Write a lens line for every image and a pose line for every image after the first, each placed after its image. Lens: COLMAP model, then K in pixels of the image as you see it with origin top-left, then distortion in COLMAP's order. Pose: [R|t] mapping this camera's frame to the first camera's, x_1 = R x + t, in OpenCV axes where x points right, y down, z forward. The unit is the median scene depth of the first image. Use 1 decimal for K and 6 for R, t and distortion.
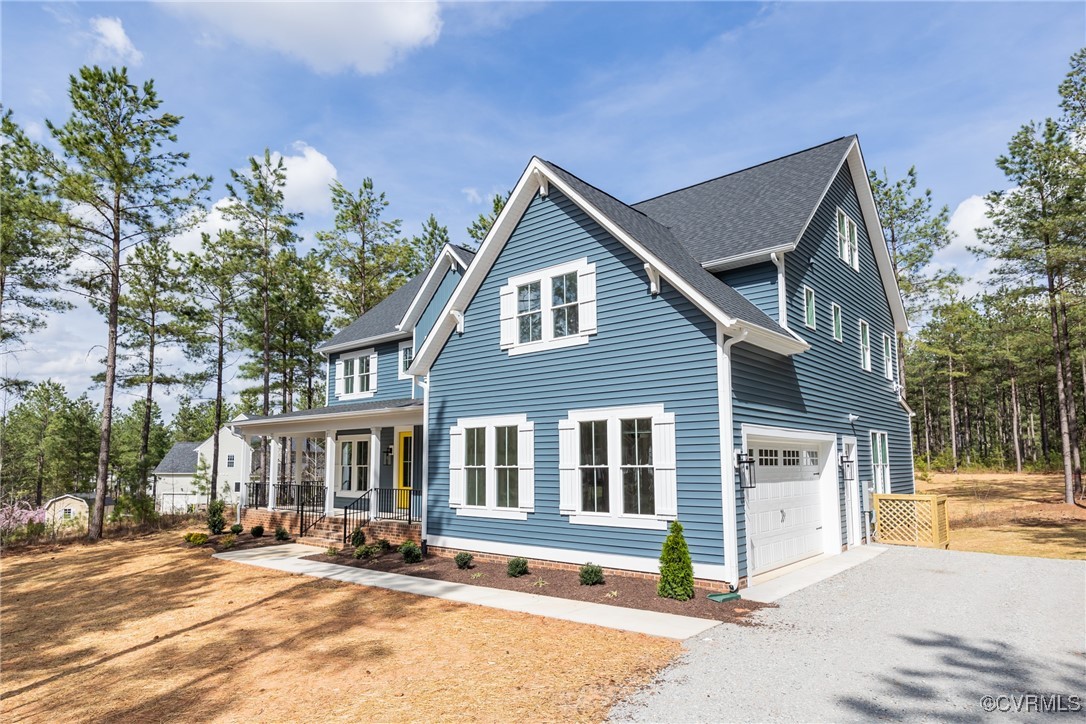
lens RADIAL K [[626.6, 0, 543.0], [0, 626.6, 362.0], [0, 0, 1]] dist [-0.002382, -0.000196]
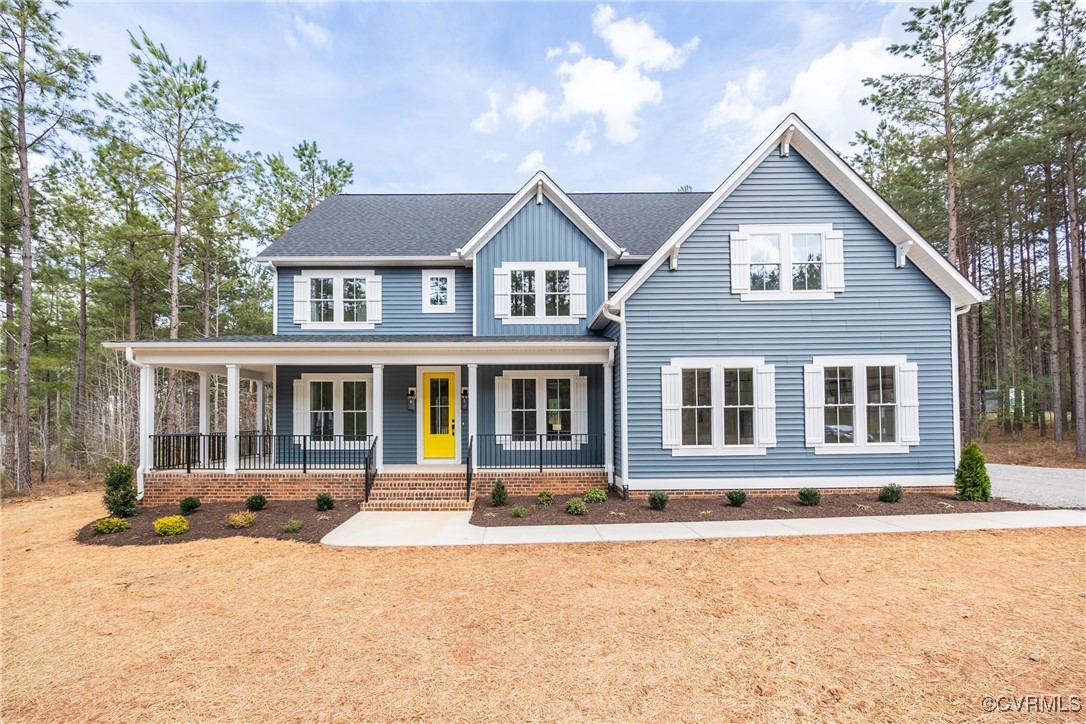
lens RADIAL K [[438.5, 0, 546.7], [0, 438.5, 376.7], [0, 0, 1]] dist [0.002001, 0.000000]
pose [[0.754536, 0.039582, 0.655064, -0.773732], [-0.095661, 0.994152, 0.050116, 0.110487], [-0.649249, -0.100478, 0.753910, 0.655820]]
